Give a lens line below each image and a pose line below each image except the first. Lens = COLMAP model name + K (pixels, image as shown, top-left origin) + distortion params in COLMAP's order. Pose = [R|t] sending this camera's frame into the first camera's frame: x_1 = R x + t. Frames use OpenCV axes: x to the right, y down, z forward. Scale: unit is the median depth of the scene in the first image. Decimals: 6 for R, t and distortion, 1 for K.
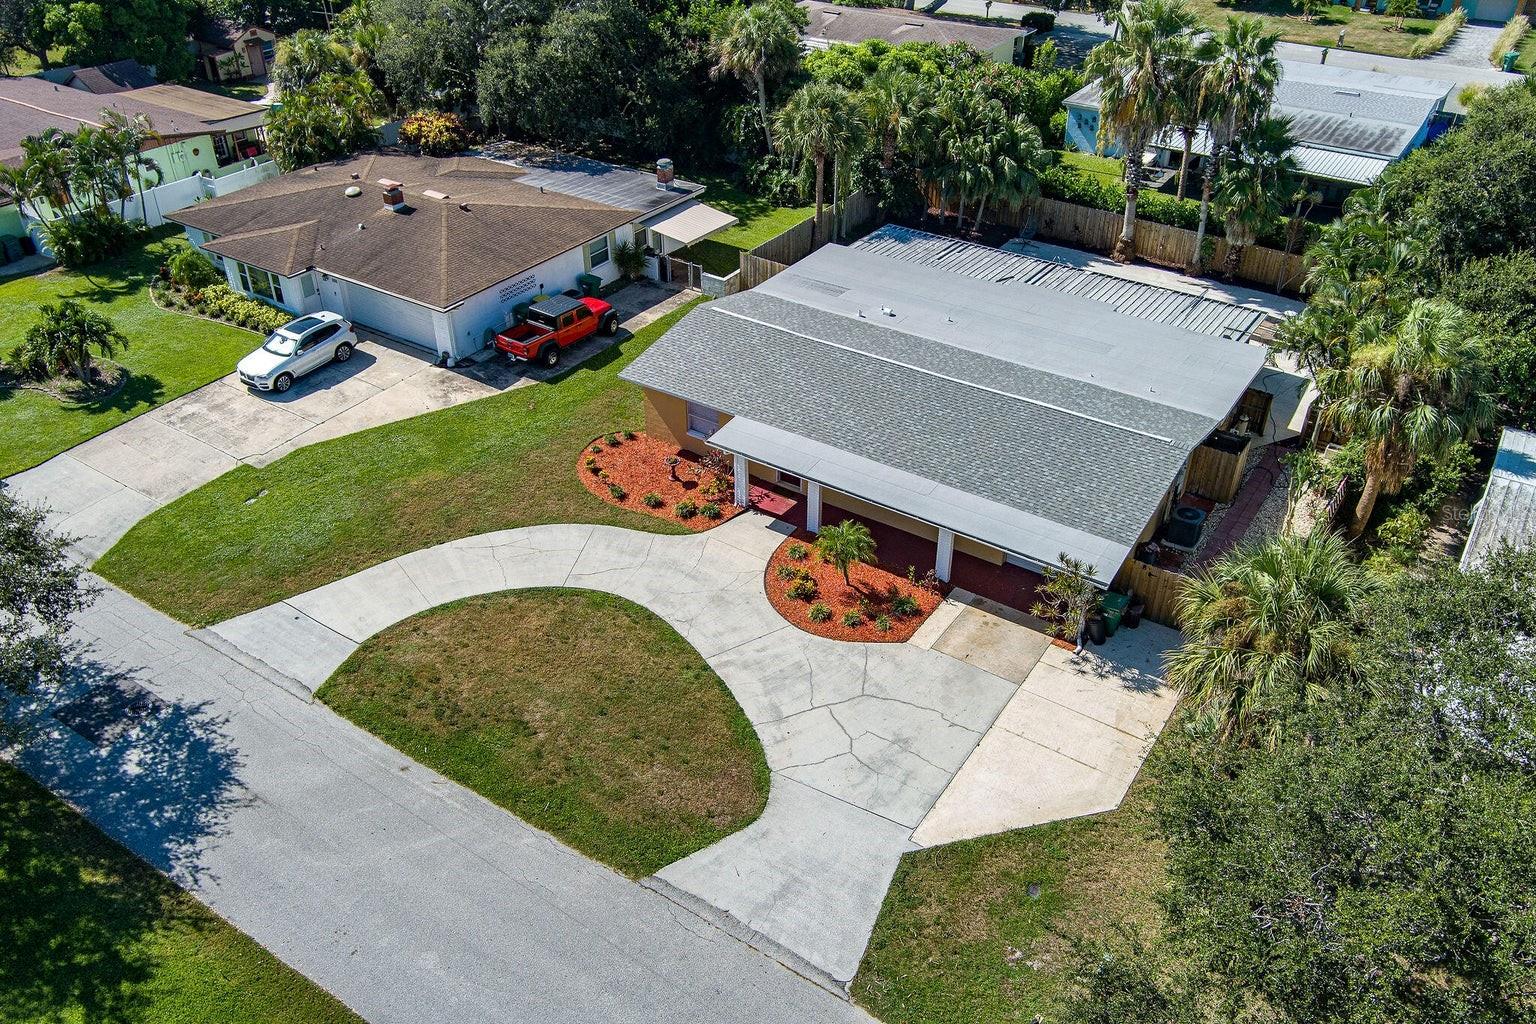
lens RADIAL K [[1210.3, 0, 768.0], [0, 1210.3, 512.0], [0, 0, 1]] dist [0.000324, 0.003380]
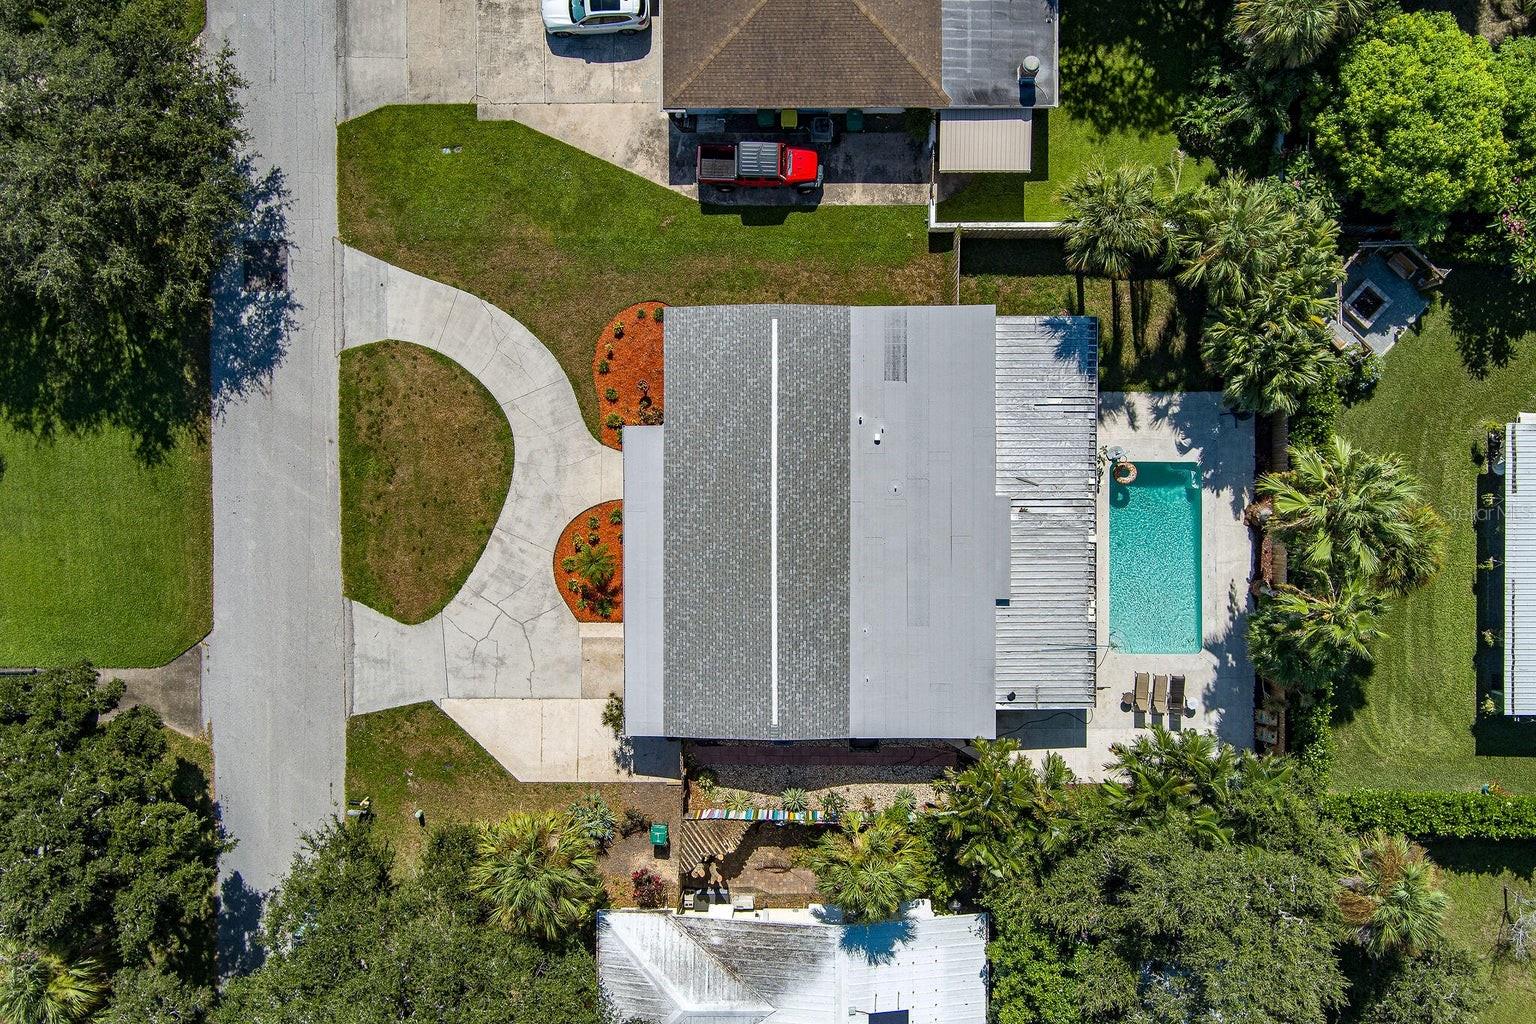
lens RADIAL K [[1210.3, 0, 768.0], [0, 1210.3, 512.0], [0, 0, 1]] dist [0.000324, 0.003380]
pose [[0.557480, 0.830158, -0.007321, 0.151265], [-0.463828, 0.318766, 0.826590, -1.437188], [0.688534, -0.457412, 0.562756, 0.359691]]
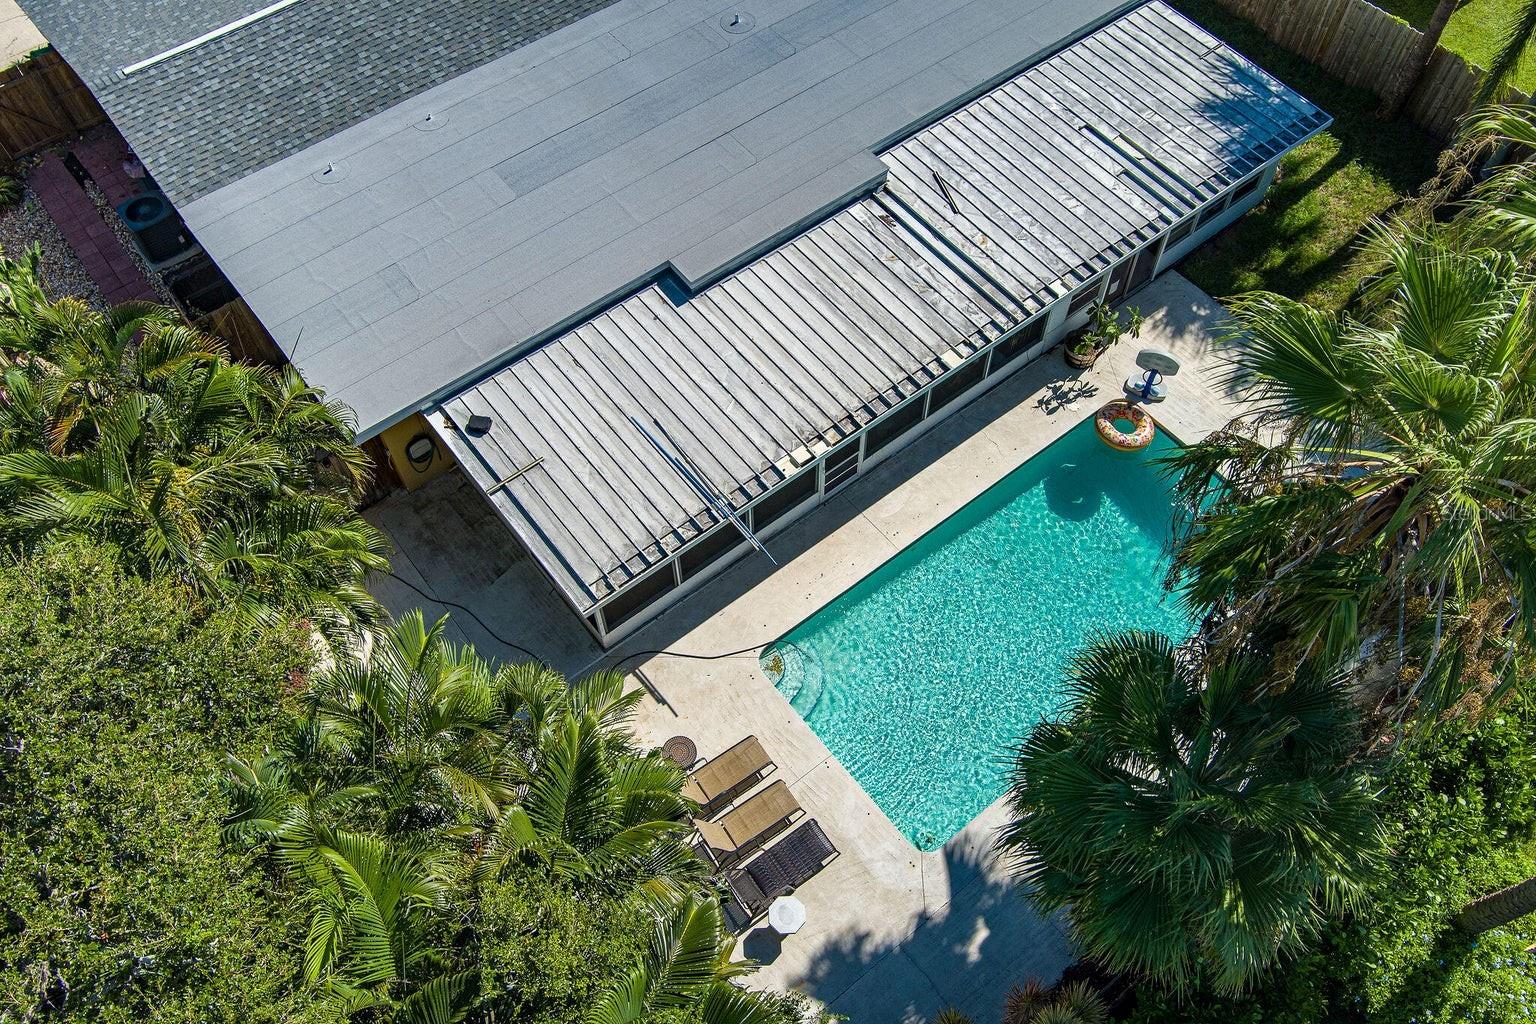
lens RADIAL K [[1210.3, 0, 768.0], [0, 1210.3, 512.0], [0, 0, 1]] dist [0.000324, 0.003380]
pose [[-0.302195, 0.813975, -0.496108, 0.804067], [-0.543852, 0.280206, 0.791018, -0.704040], [0.782881, 0.508851, 0.358005, 1.296905]]
